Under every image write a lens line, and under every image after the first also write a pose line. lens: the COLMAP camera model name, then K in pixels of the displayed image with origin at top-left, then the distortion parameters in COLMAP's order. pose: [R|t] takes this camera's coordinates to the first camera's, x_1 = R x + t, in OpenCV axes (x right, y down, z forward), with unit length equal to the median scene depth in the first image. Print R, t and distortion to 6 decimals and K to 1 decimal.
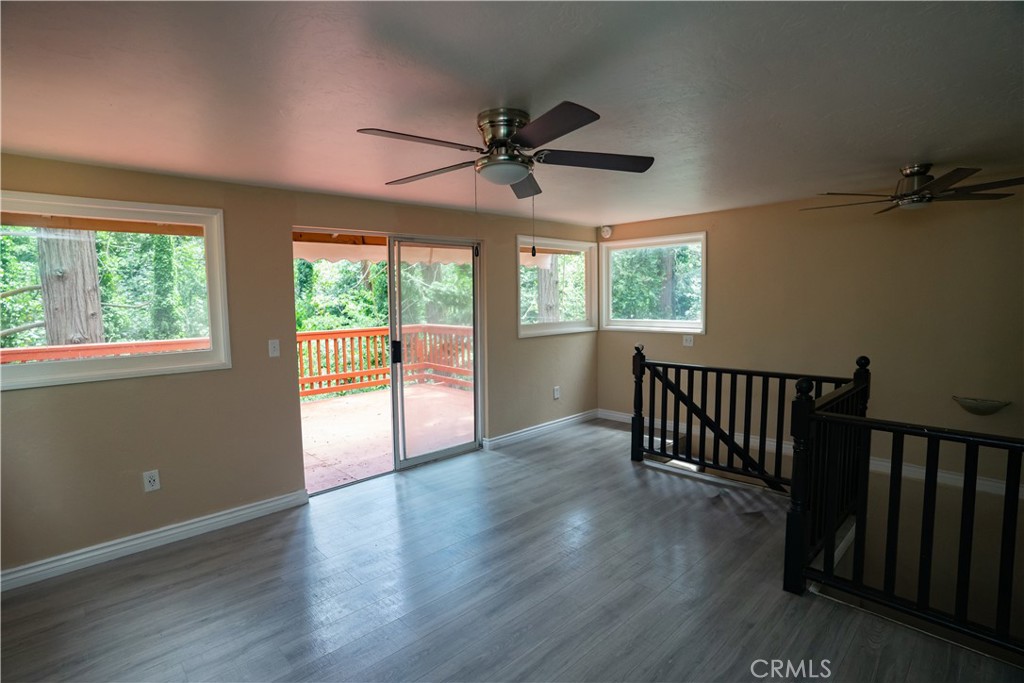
lens RADIAL K [[514.3, 0, 512.0], [0, 514.3, 341.5], [0, 0, 1]] dist [-0.076794, 0.036069]
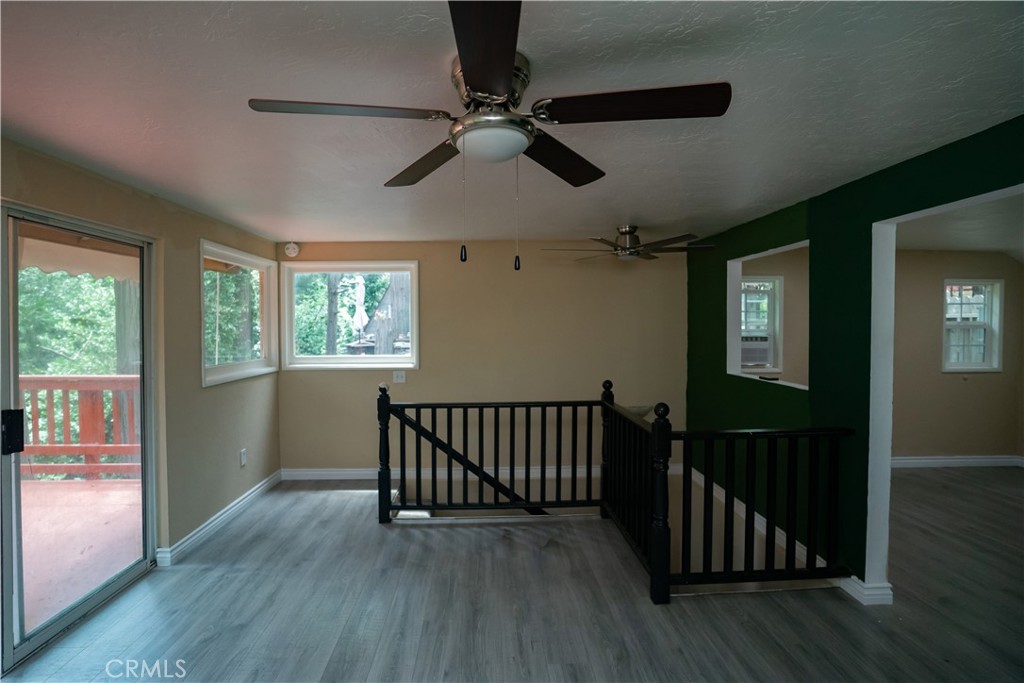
lens RADIAL K [[514.3, 0, 512.0], [0, 514.3, 341.5], [0, 0, 1]] dist [-0.076794, 0.036069]
pose [[0.652646, -0.008848, 0.757612, -0.249778], [0.058623, 0.997524, -0.038851, -0.019451], [-0.755392, 0.069769, 0.651548, 0.270537]]
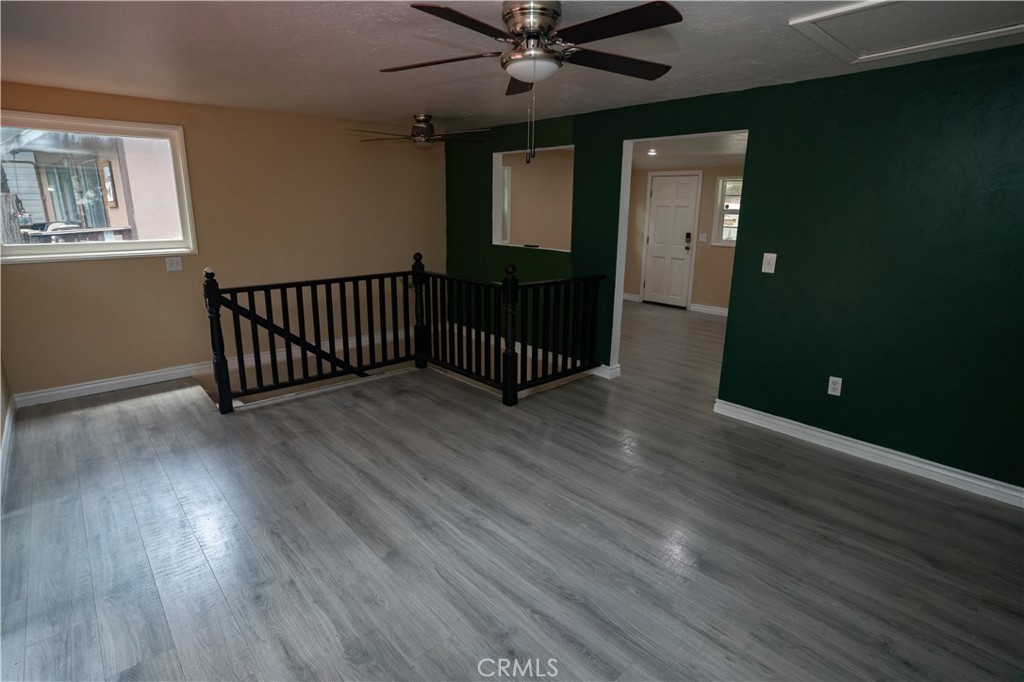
lens RADIAL K [[514.3, 0, 512.0], [0, 514.3, 341.0], [0, 0, 1]] dist [-0.076794, 0.036069]
pose [[0.012298, -0.236592, 0.971531, -0.502310], [0.073550, 0.969187, 0.235090, -0.033234], [-0.997216, 0.068565, 0.029320, 0.507896]]
